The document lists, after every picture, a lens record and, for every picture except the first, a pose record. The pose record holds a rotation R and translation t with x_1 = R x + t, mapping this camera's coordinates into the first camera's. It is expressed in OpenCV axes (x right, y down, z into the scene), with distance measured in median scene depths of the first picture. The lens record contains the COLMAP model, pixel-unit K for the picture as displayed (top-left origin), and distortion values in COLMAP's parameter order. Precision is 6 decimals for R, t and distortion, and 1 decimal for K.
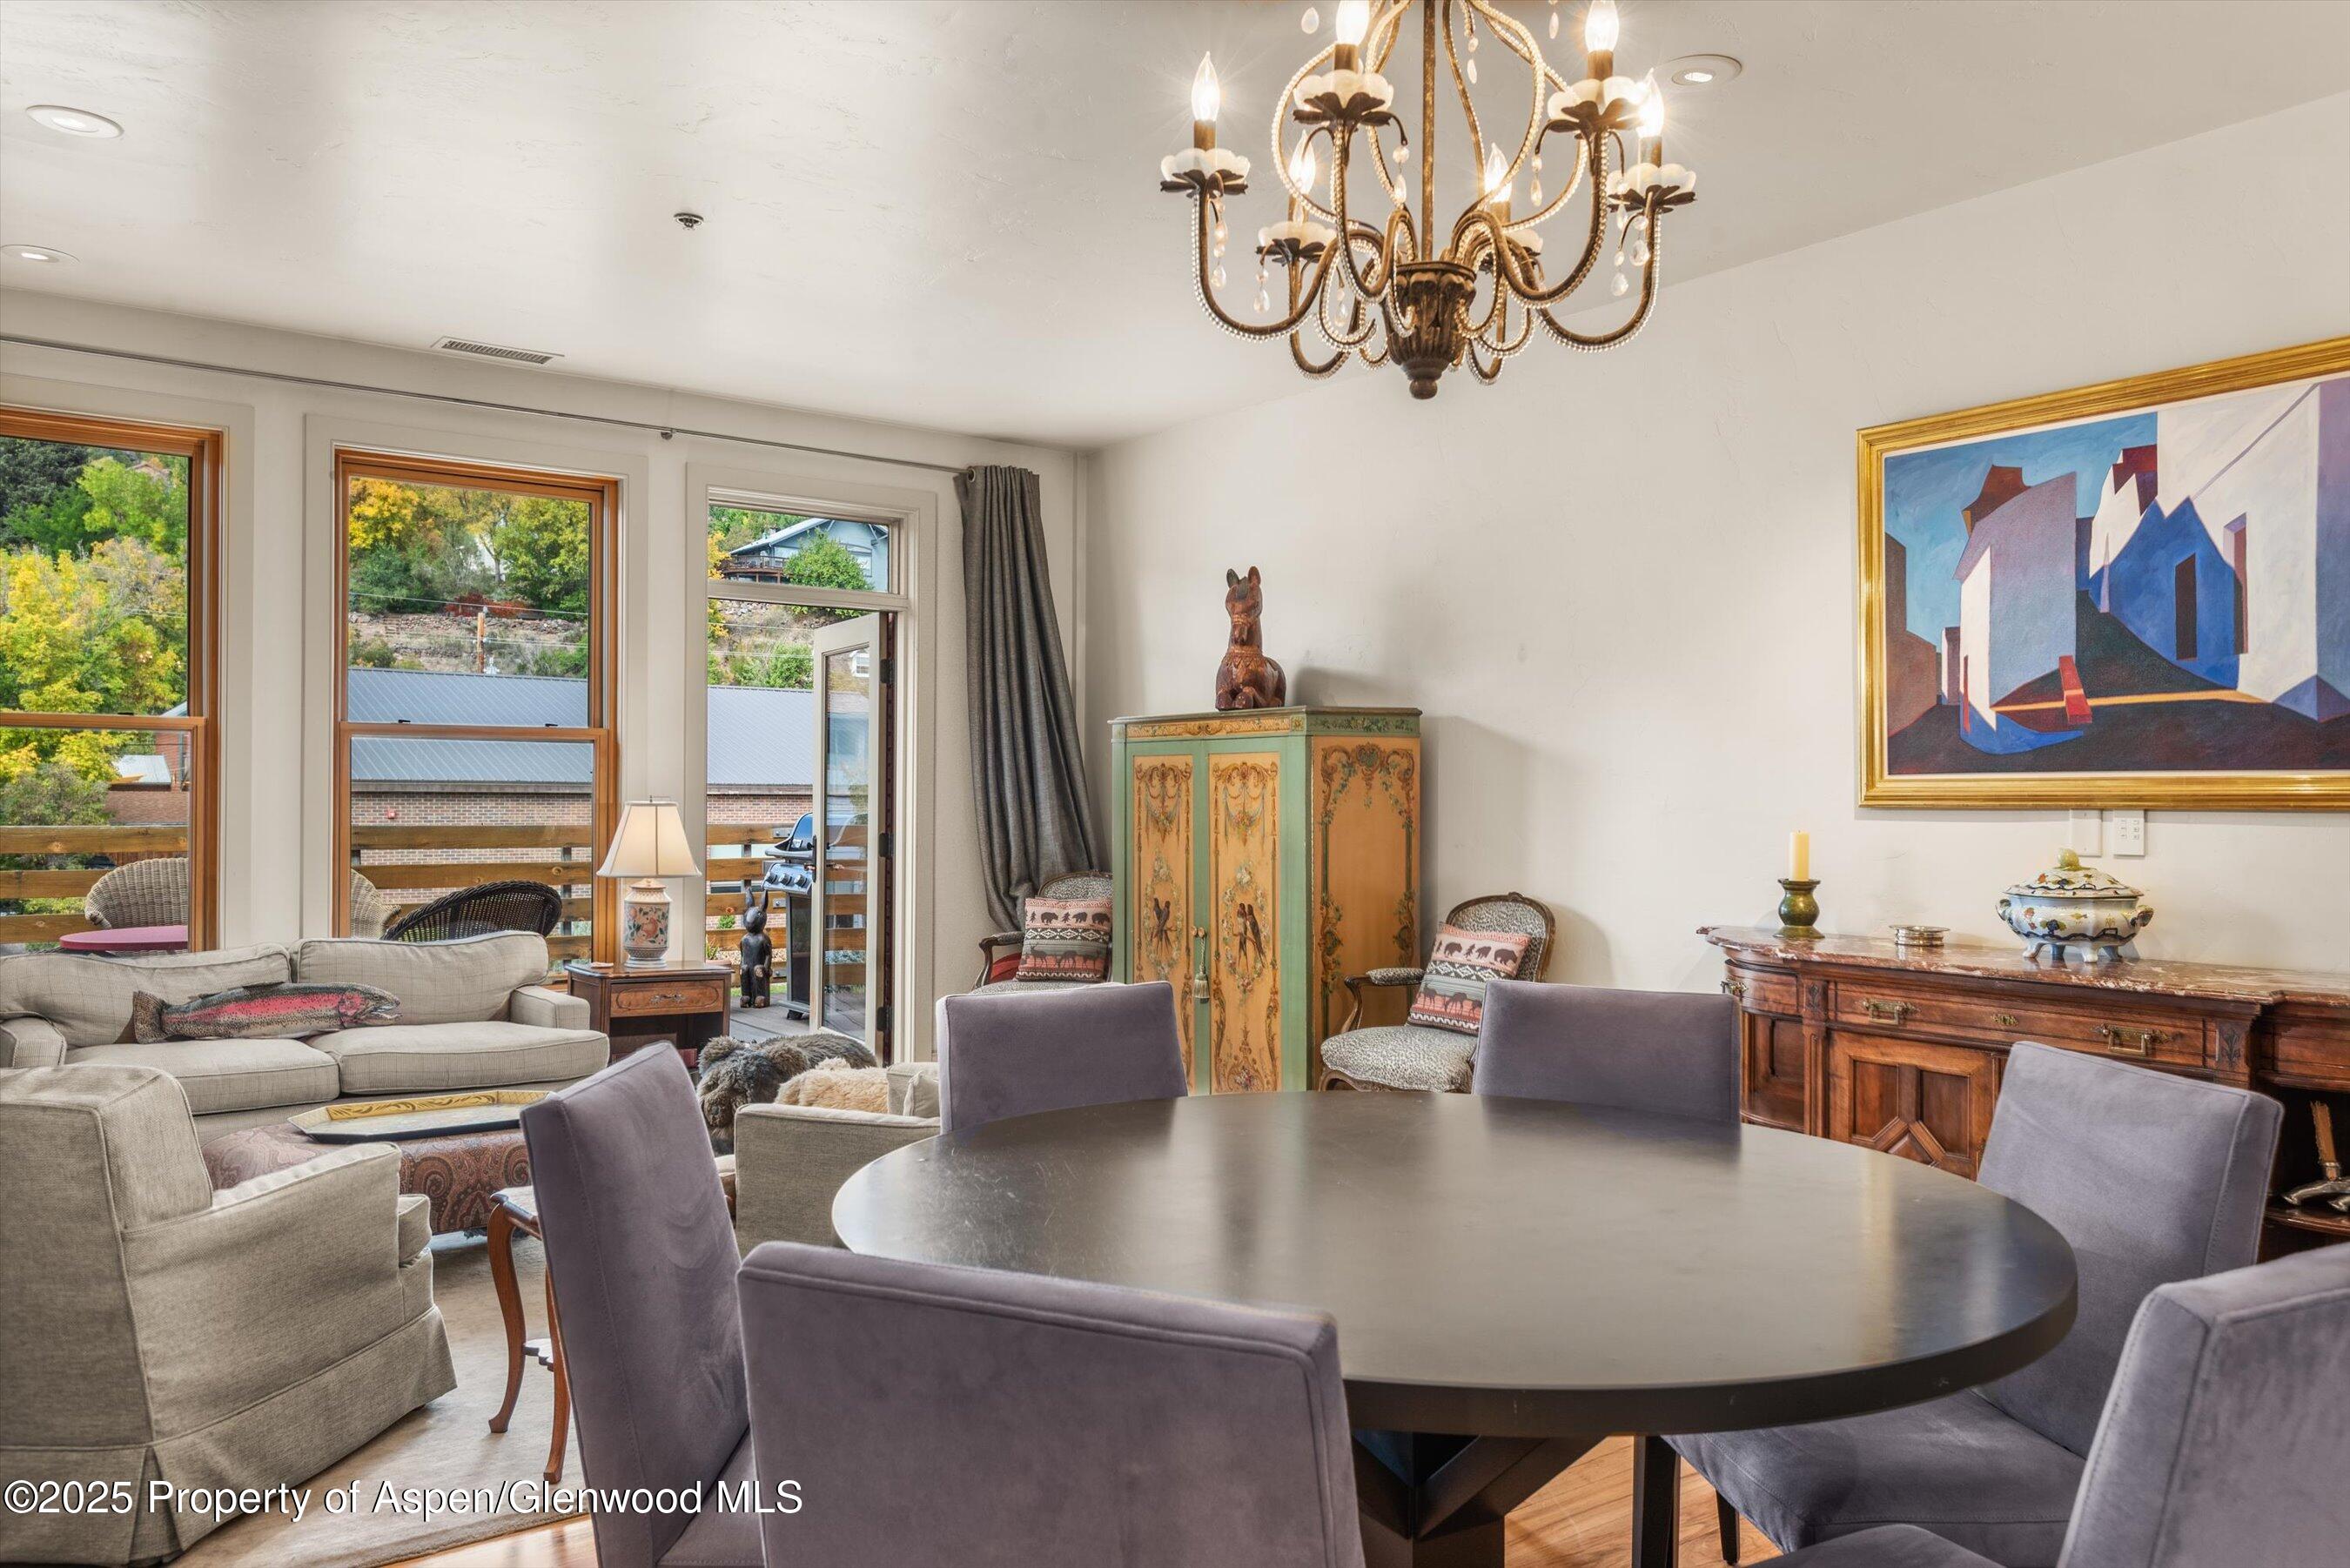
lens RADIAL K [[1707.2, 0, 1174.3], [0, 1707.2, 789.8], [0, 0, 1]] dist [0.023848, -0.000239]
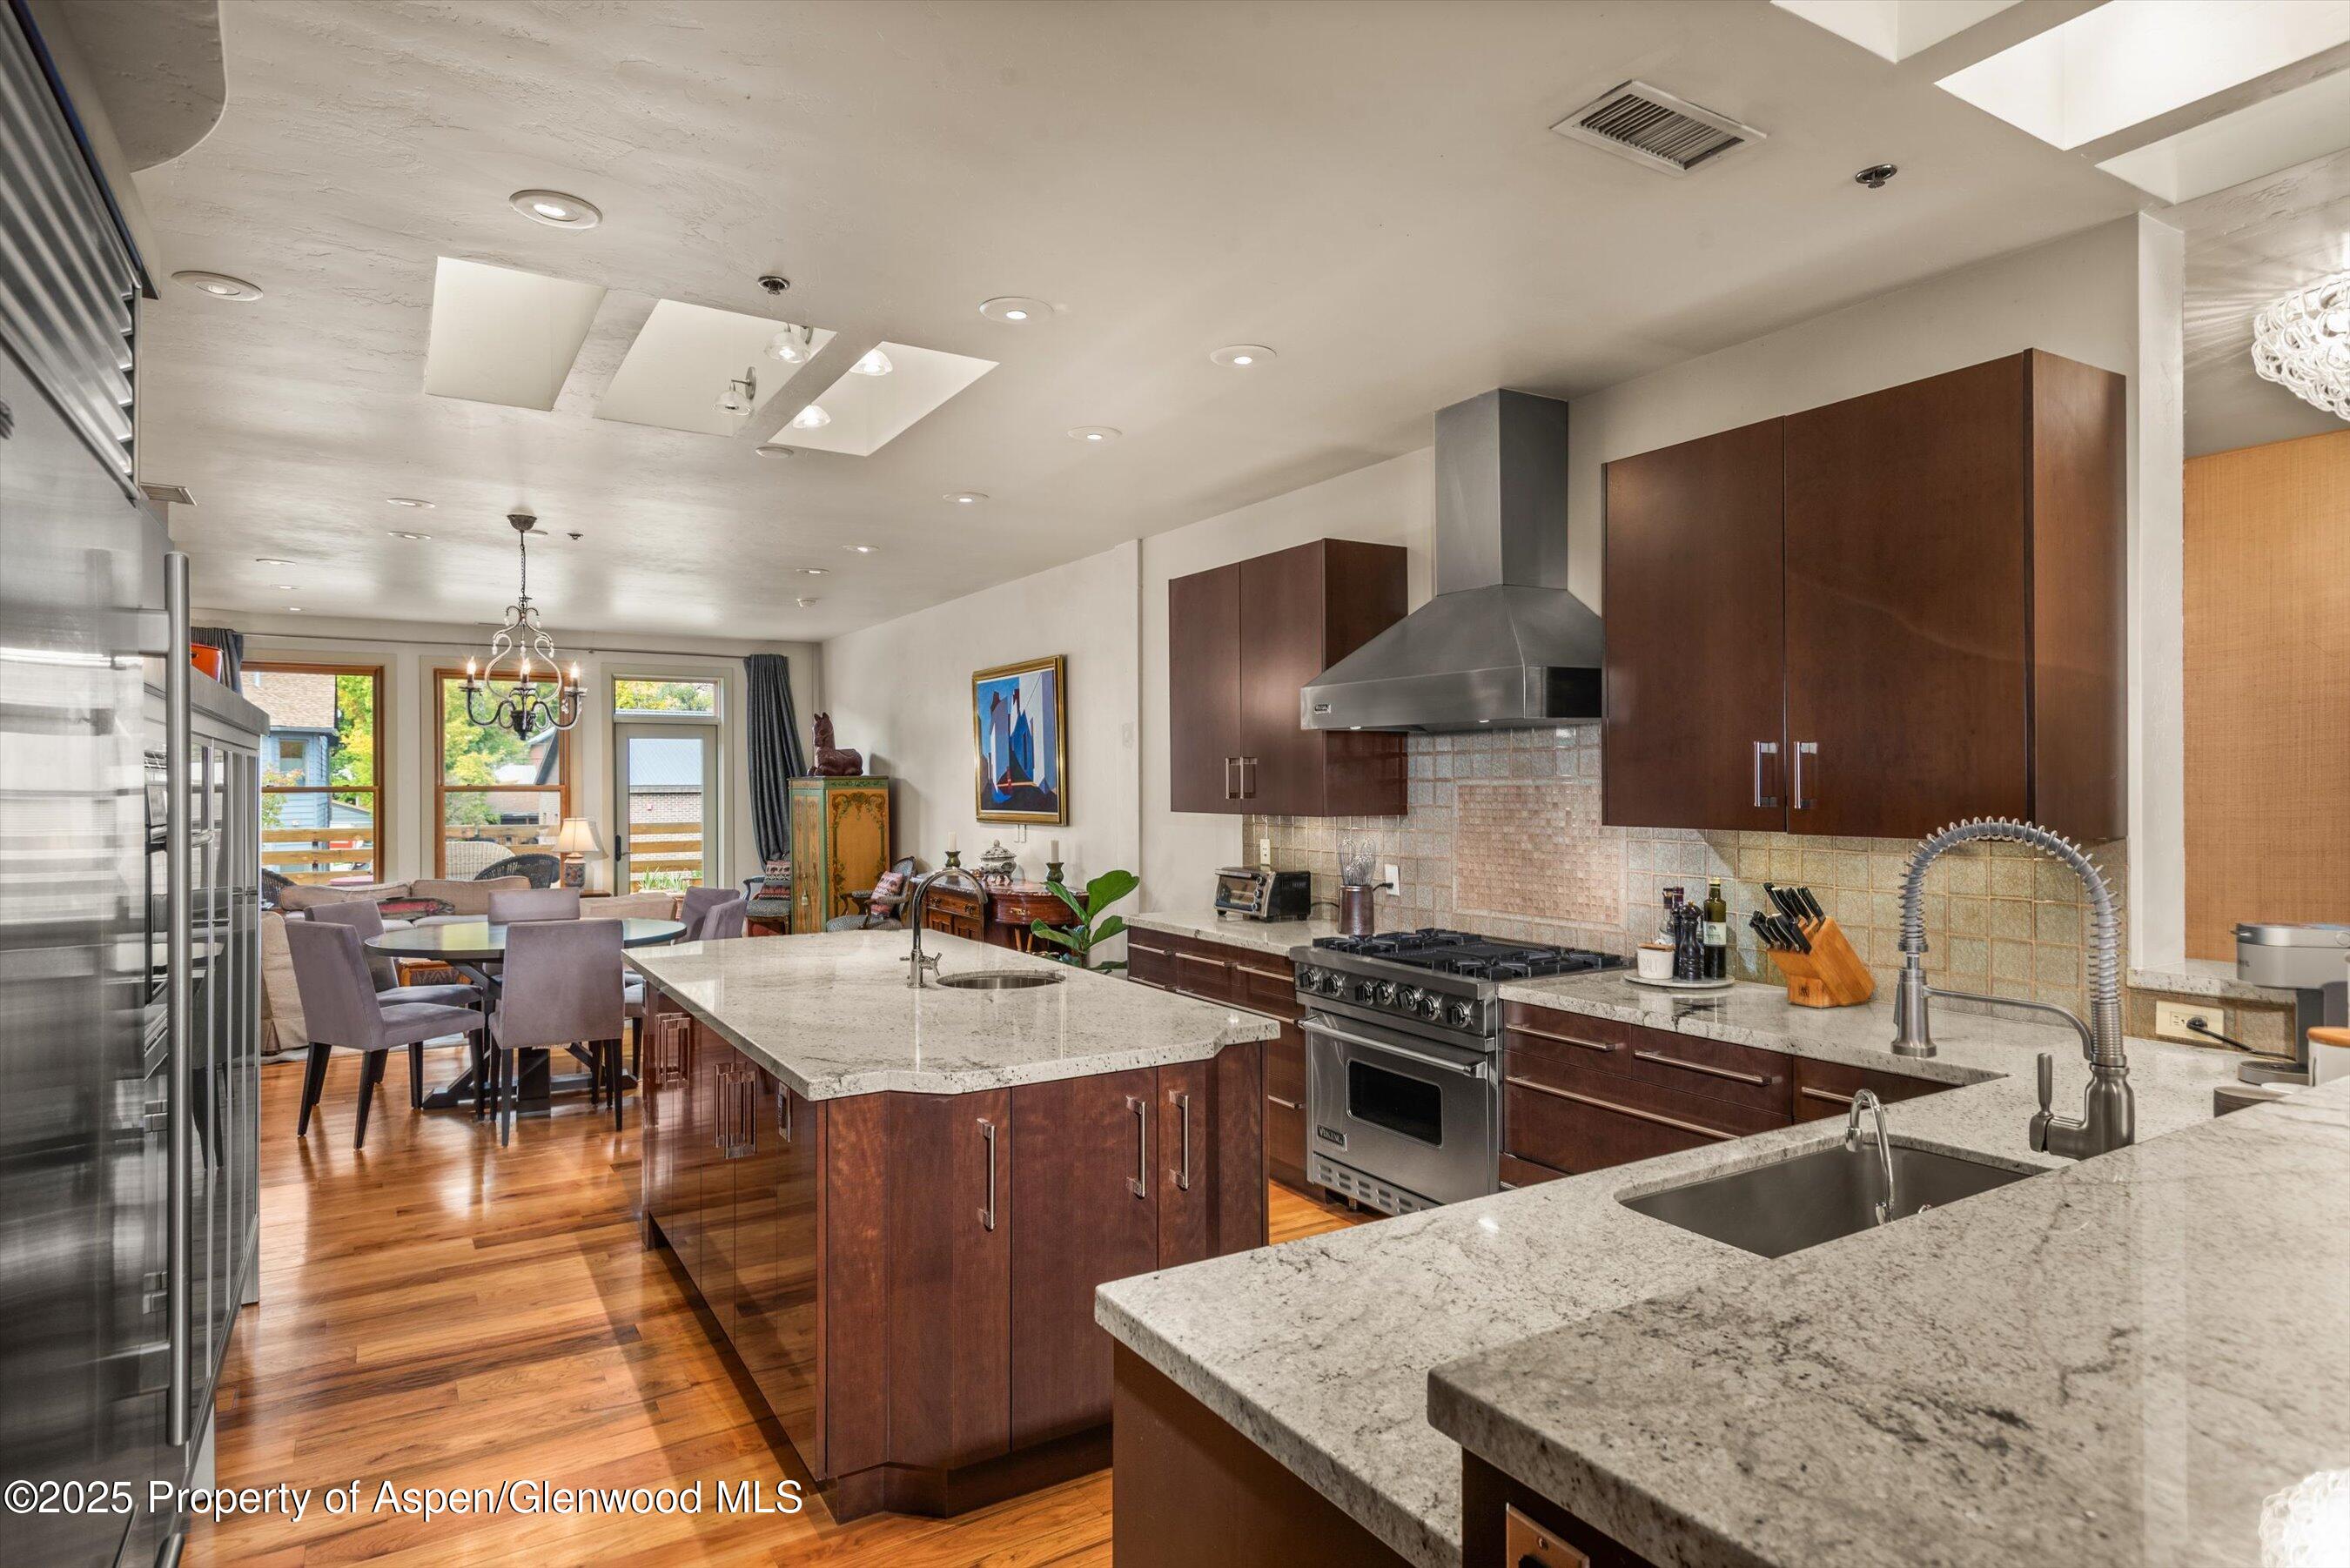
lens RADIAL K [[1287.7, 0, 1175.1], [0, 1287.7, 779.9], [0, 0, 1]] dist [-0.000430, -0.000125]
pose [[0.996715, -0.010591, -0.080296, 0.691201], [0.010635, 0.999943, 0.000123, -0.040004], [0.080290, -0.000976, 0.996771, -0.699013]]
